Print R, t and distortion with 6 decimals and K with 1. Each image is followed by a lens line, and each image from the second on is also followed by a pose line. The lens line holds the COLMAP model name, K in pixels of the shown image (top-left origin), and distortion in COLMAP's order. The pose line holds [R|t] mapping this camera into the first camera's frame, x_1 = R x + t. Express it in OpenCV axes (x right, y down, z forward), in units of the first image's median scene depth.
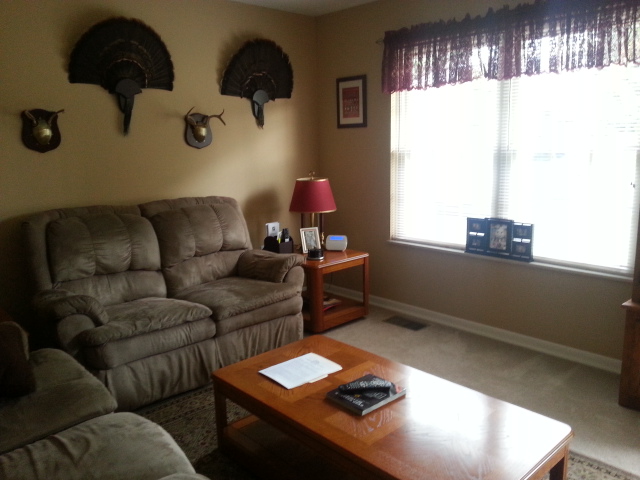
lens RADIAL K [[522.4, 0, 322.2], [0, 522.4, 239.1], [0, 0, 1]] dist [0.010420, -0.036422]
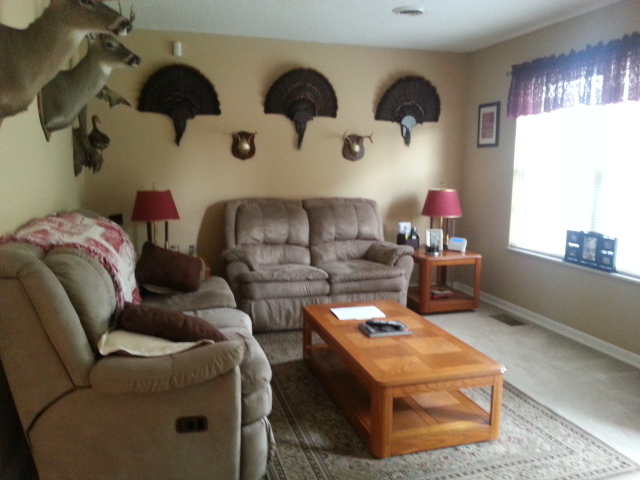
lens RADIAL K [[522.4, 0, 319.1], [0, 522.4, 239.7], [0, 0, 1]] dist [0.010420, -0.036422]
pose [[0.895553, 0.092744, -0.435182, 0.304226], [-0.107060, 0.994217, -0.008432, 0.047052], [0.431883, 0.054142, 0.900303, -0.226622]]
